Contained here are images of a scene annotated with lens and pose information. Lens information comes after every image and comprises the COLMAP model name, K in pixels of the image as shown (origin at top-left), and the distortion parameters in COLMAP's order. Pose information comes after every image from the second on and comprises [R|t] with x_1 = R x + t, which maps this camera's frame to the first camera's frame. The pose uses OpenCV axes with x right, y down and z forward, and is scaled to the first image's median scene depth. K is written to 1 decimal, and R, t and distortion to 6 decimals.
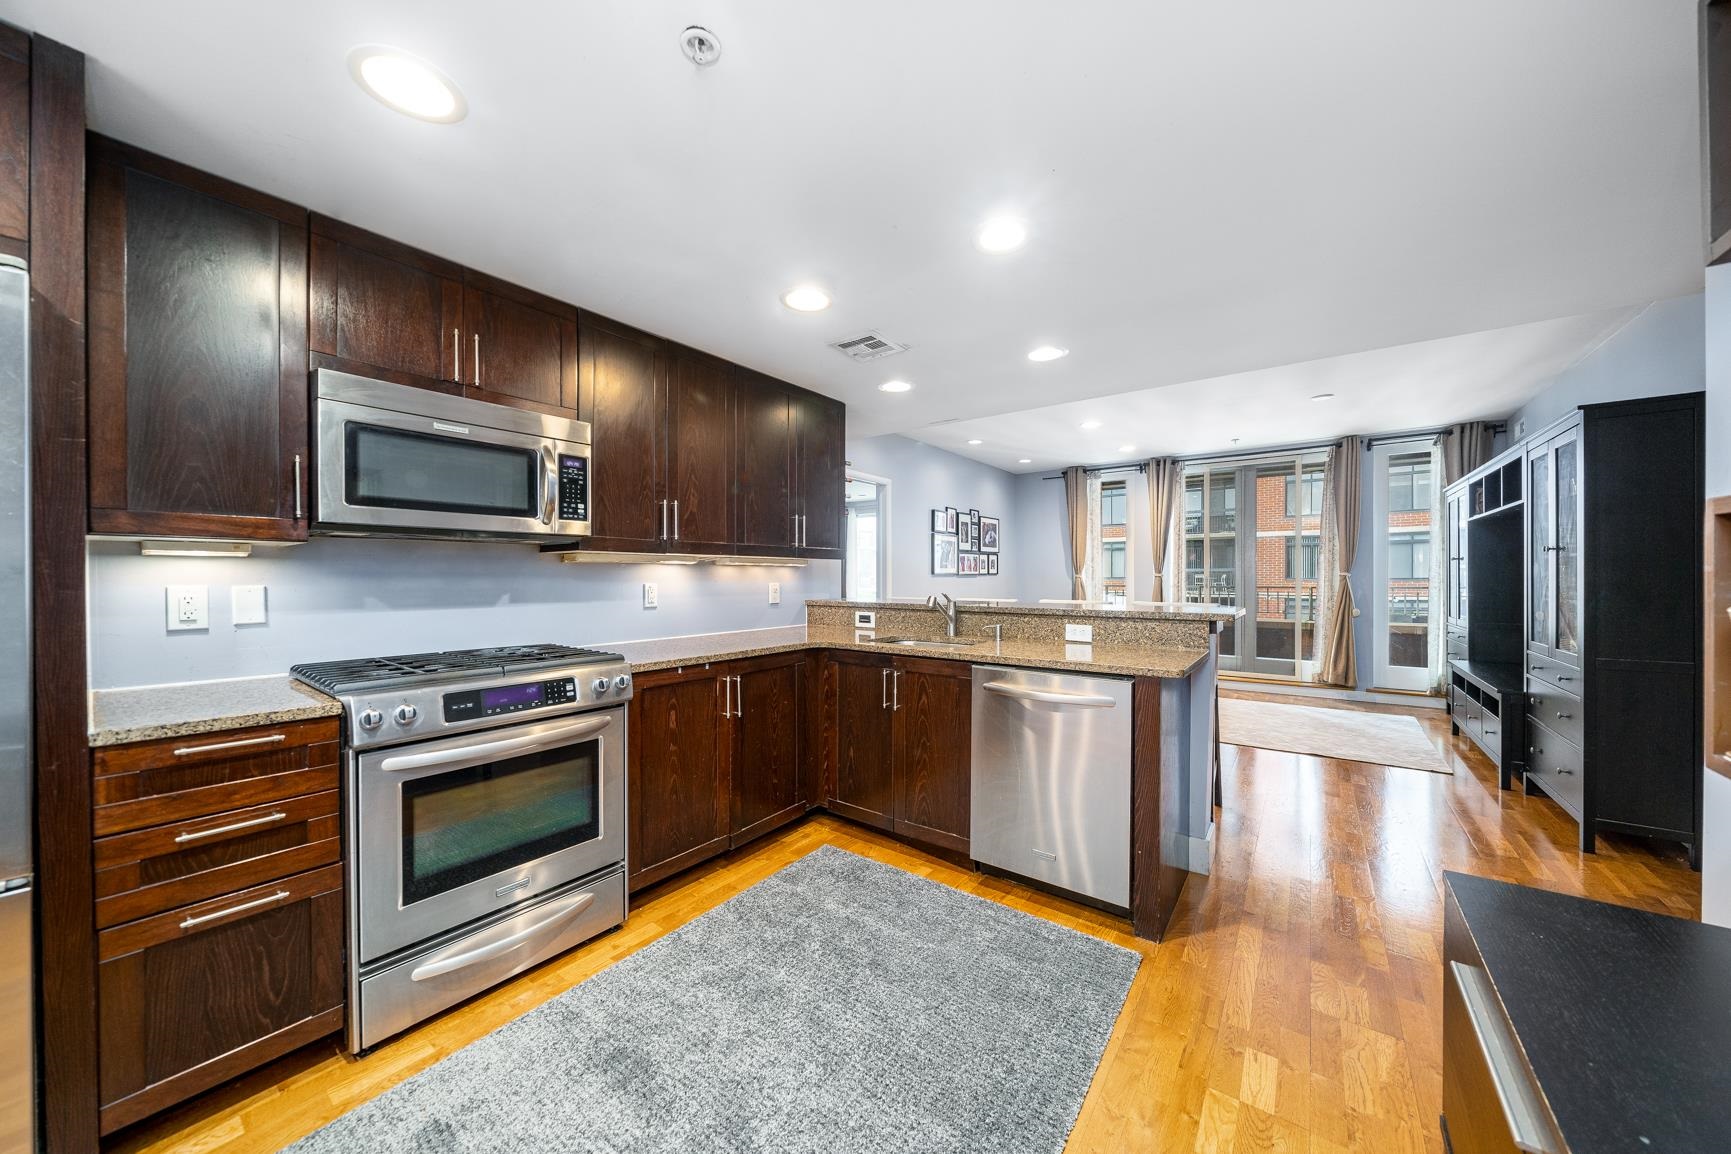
lens RADIAL K [[599.2, 0, 873.6], [0, 599.2, 579.4], [0, 0, 1]] dist [-0.007867, 0.000328]
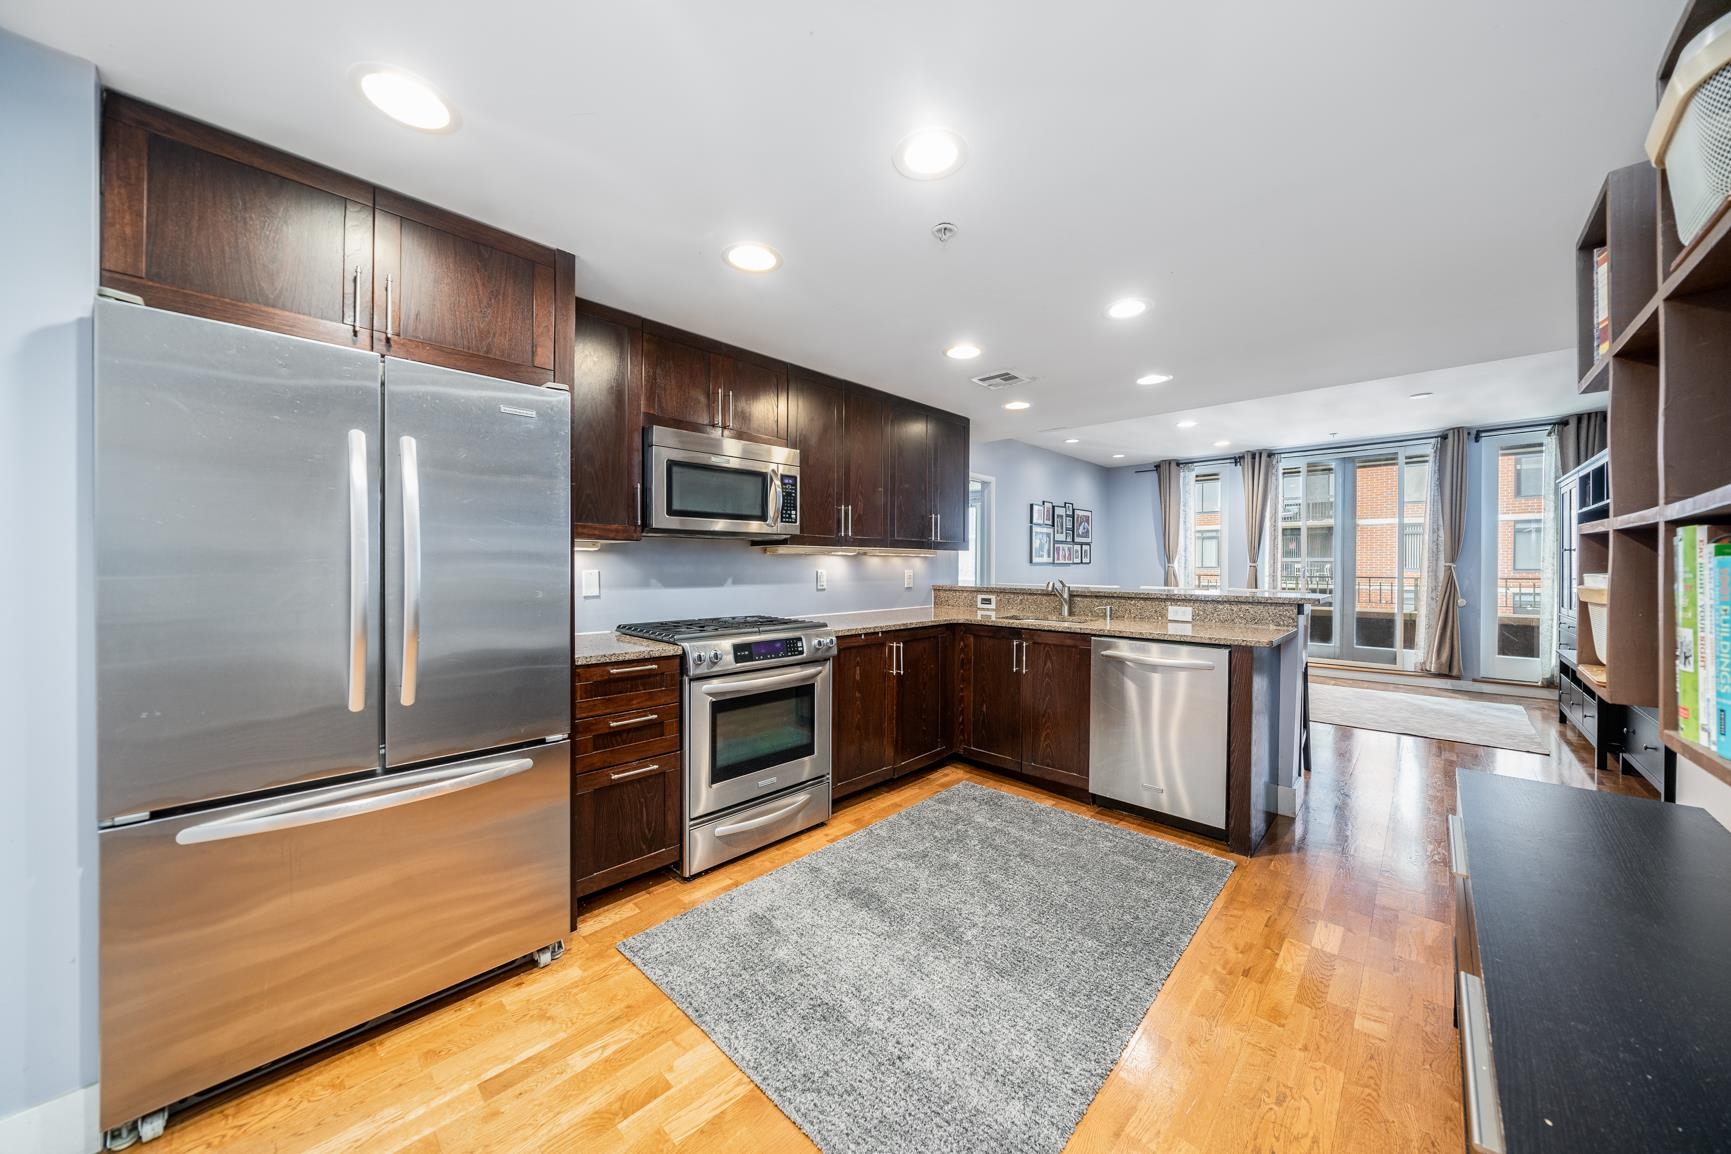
lens RADIAL K [[599.2, 0, 874.6], [0, 599.2, 568.9], [0, 0, 1]] dist [-0.007867, 0.000328]
pose [[0.992635, 0.004351, -0.121065, -0.127629], [-0.004128, 0.999989, 0.002095, 0.001021], [0.121073, -0.001580, 0.992642, -0.277657]]
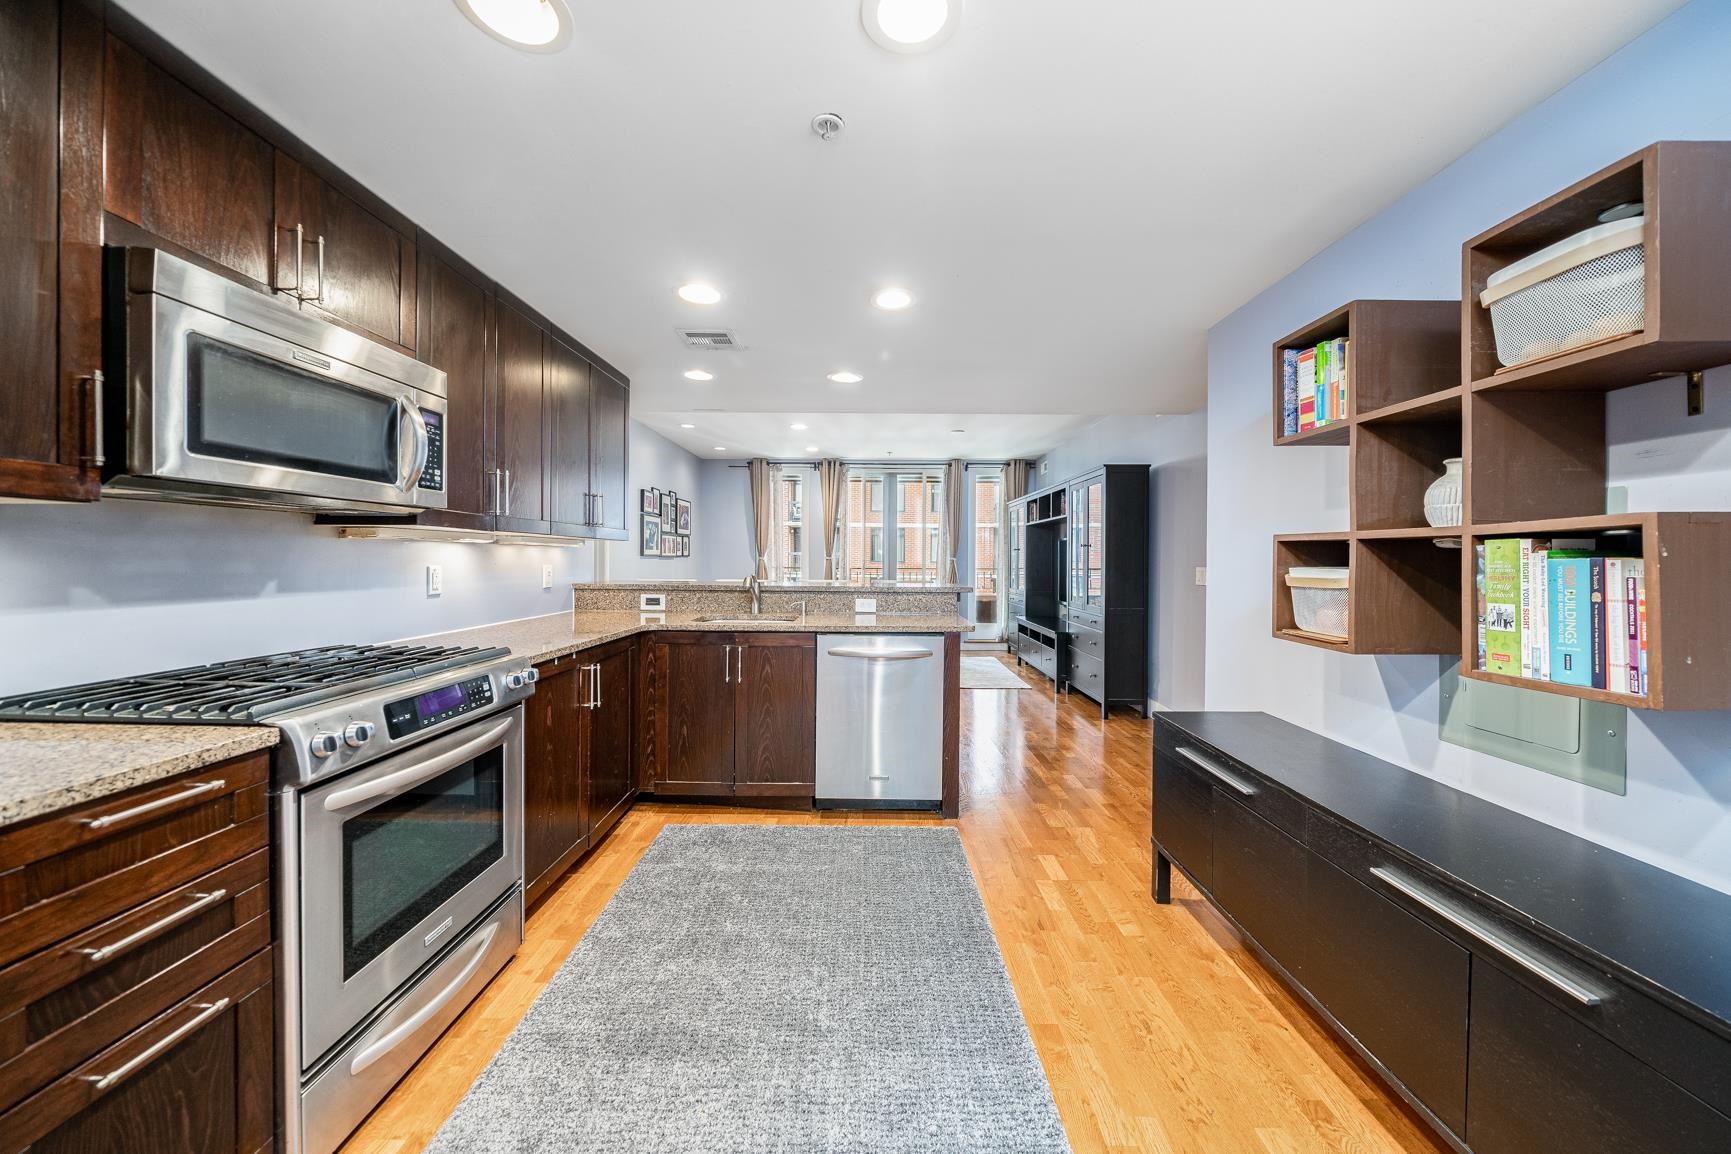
lens RADIAL K [[599.2, 0, 871.7], [0, 599.2, 563.6], [0, 0, 1]] dist [-0.007867, 0.000328]
pose [[0.805806, 0.002023, 0.592176, -0.435796], [-0.004532, 0.999986, 0.002752, -0.001386], [-0.592162, -0.004901, 0.805804, -0.017442]]
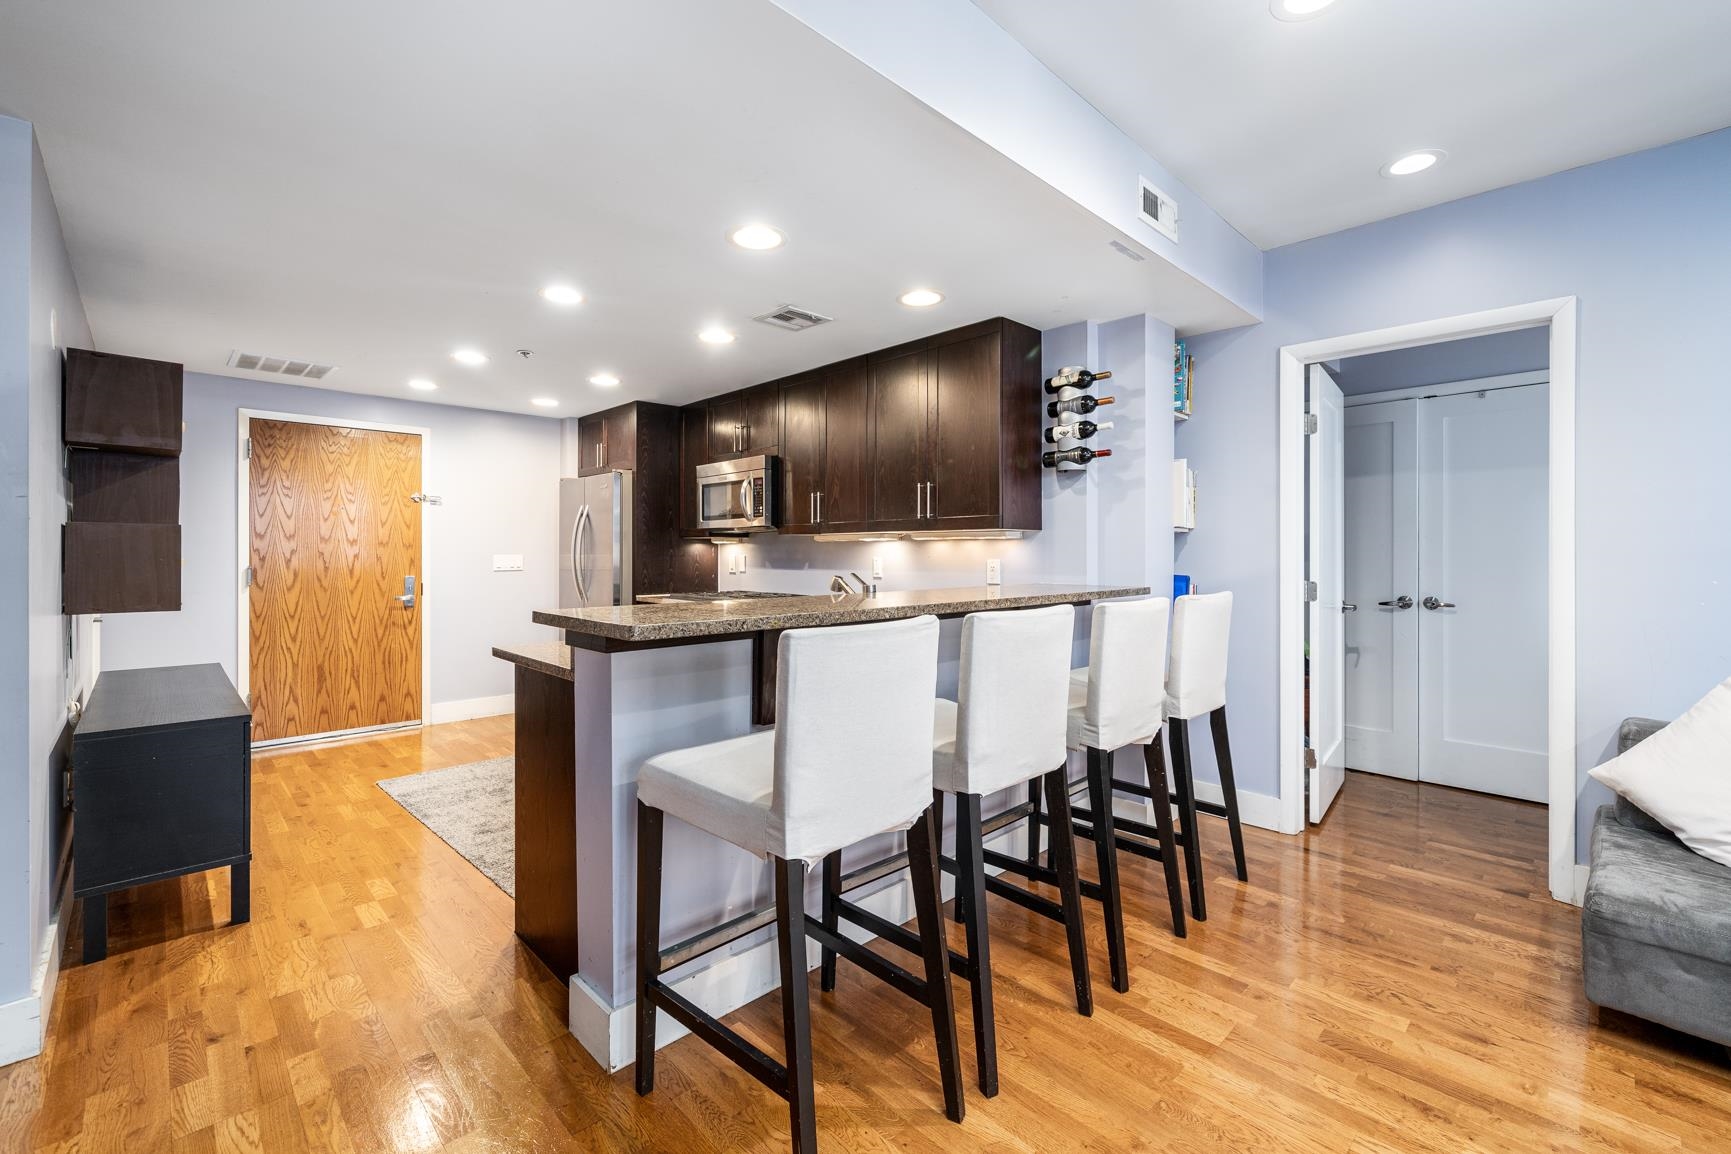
lens RADIAL K [[731.5, 0, 860.2], [0, 731.5, 552.8], [0, 0, 1]] dist [-0.005639, 0.001965]
pose [[-0.171500, -0.001161, -0.985184, 1.252716], [-0.008522, 0.999964, 0.000305, -0.002566], [0.985147, 0.008448, -0.171503, 1.416850]]
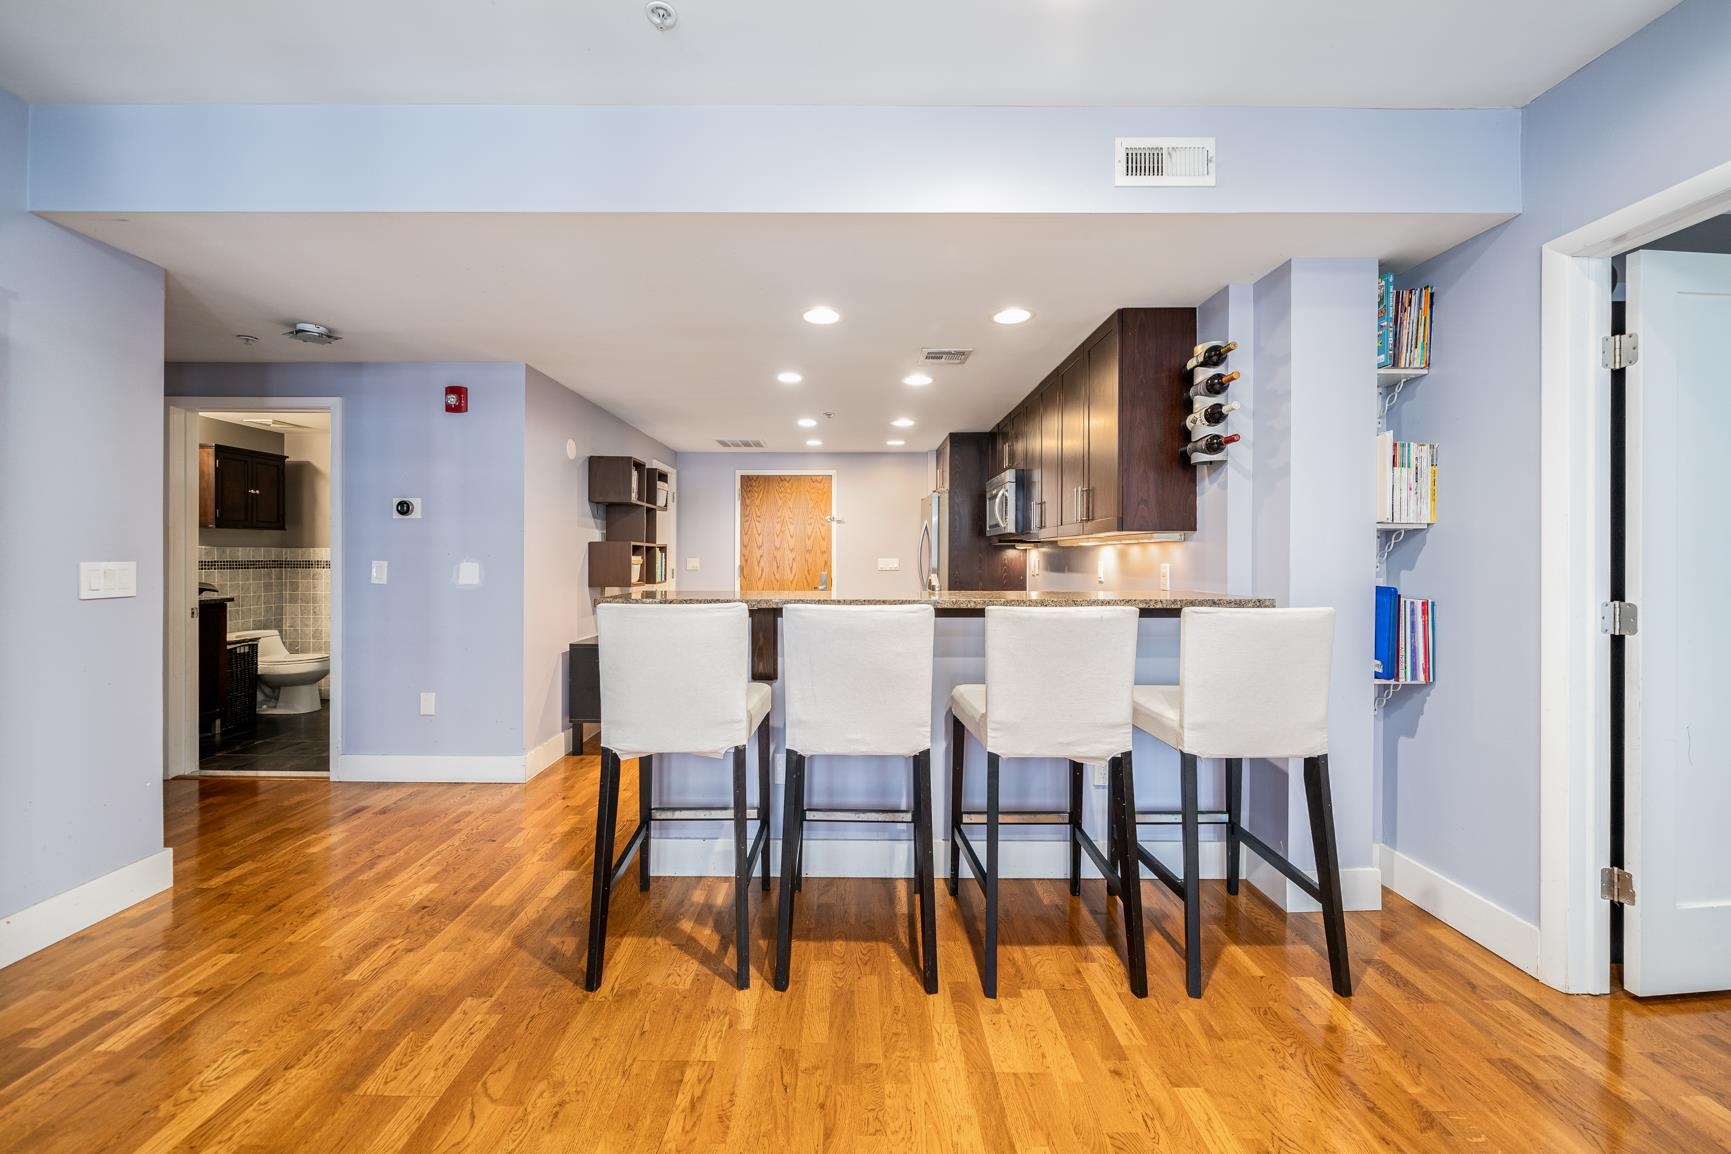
lens RADIAL K [[659.7, 0, 854.4], [0, 659.7, 558.2], [0, 0, 1]] dist [-0.004261, 0.000194]
pose [[-0.809181, -0.001241, -0.587558, 0.949428], [-0.006727, 0.999952, 0.007152, -0.006469], [0.587521, 0.009740, -0.809150, 2.076891]]
